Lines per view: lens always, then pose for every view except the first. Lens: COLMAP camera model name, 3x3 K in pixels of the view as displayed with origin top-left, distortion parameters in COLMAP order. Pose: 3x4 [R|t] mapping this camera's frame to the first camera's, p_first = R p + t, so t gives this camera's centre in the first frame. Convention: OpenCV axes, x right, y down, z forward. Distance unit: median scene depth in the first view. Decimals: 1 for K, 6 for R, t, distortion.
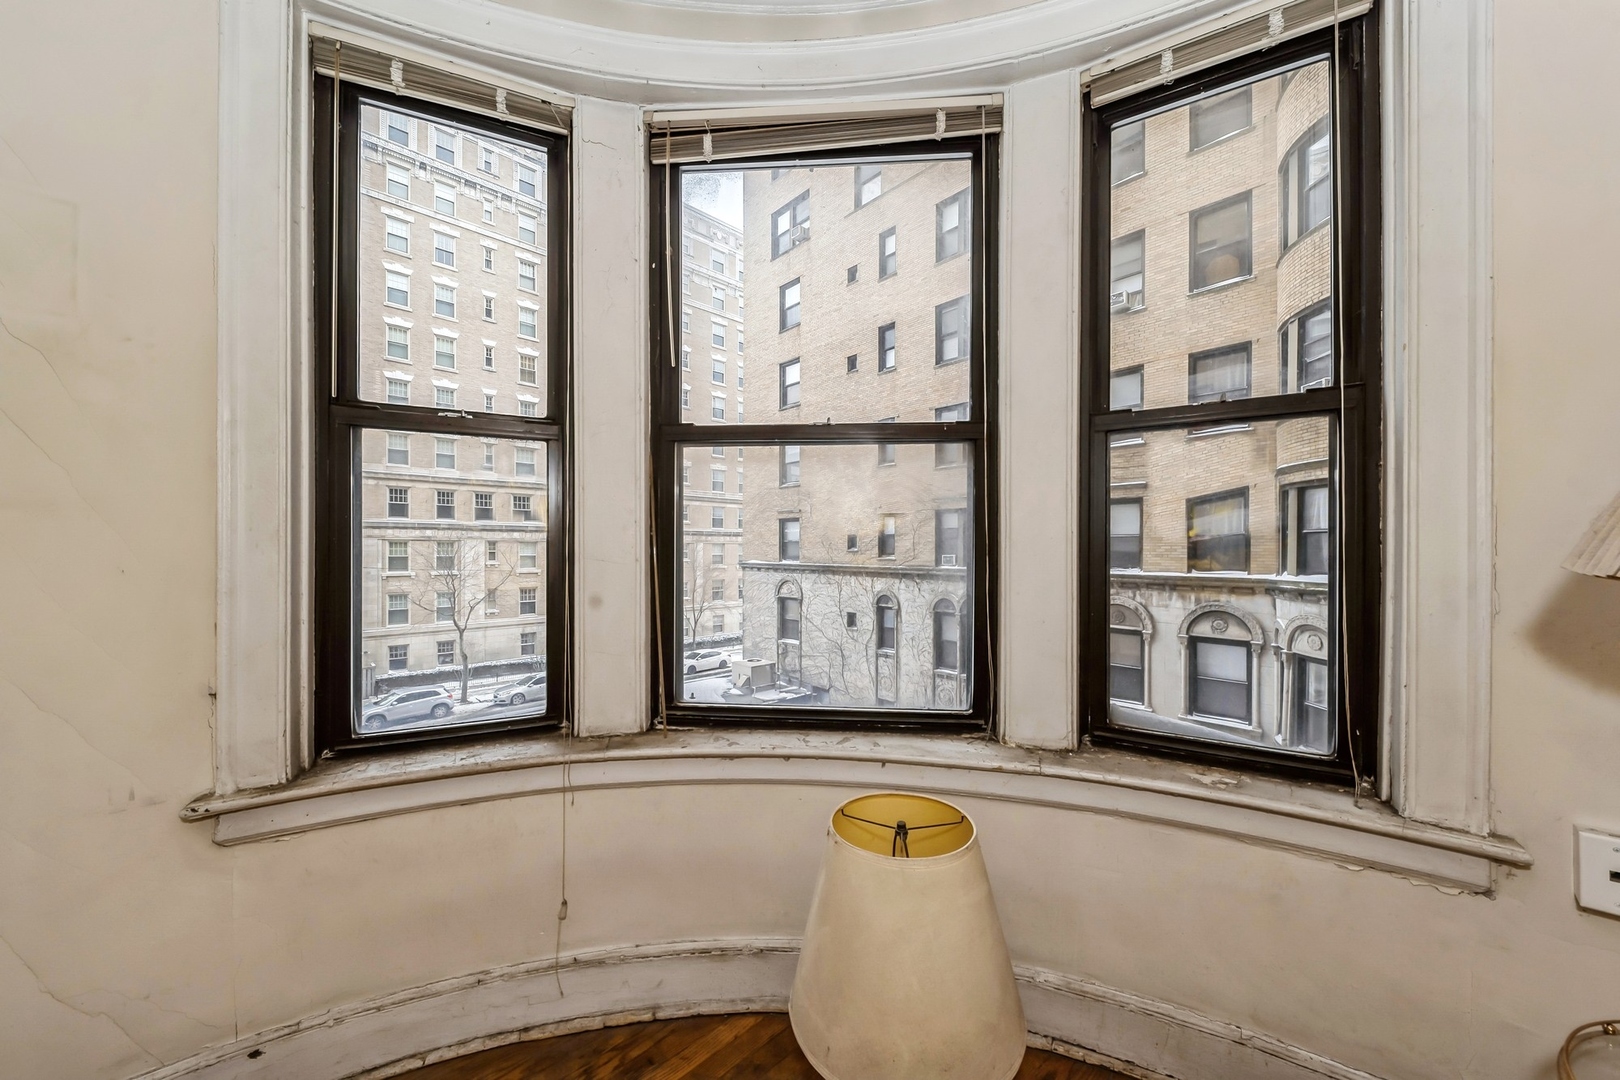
lens RADIAL K [[573.9, 0, 807.1], [0, 573.9, 550.6], [0, 0, 1]] dist [-0.000026, -0.010083]
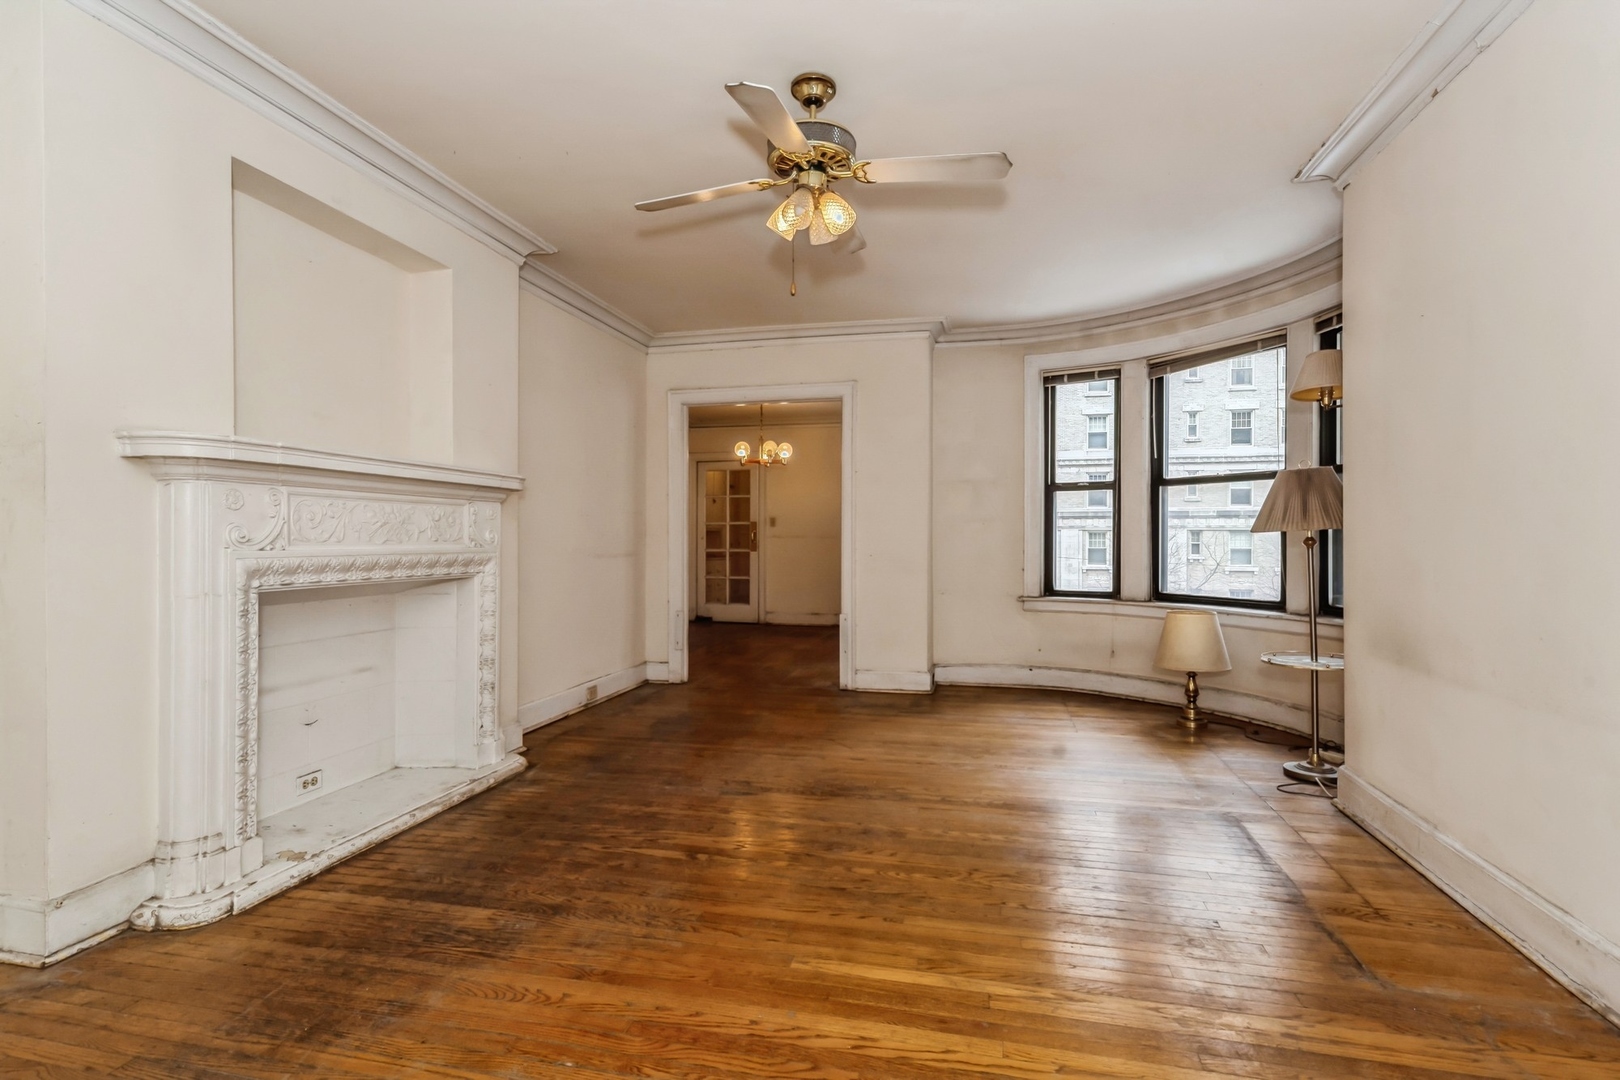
lens RADIAL K [[772.6, 0, 810.0], [0, 772.6, 540.0], [0, 0, 1]] dist [0.000374, -0.000010]
pose [[0.556747, 0.001047, -0.830682, 1.730074], [-0.005370, 0.999983, -0.002339, 0.058486], [0.830665, 0.005763, 0.556743, -2.157216]]
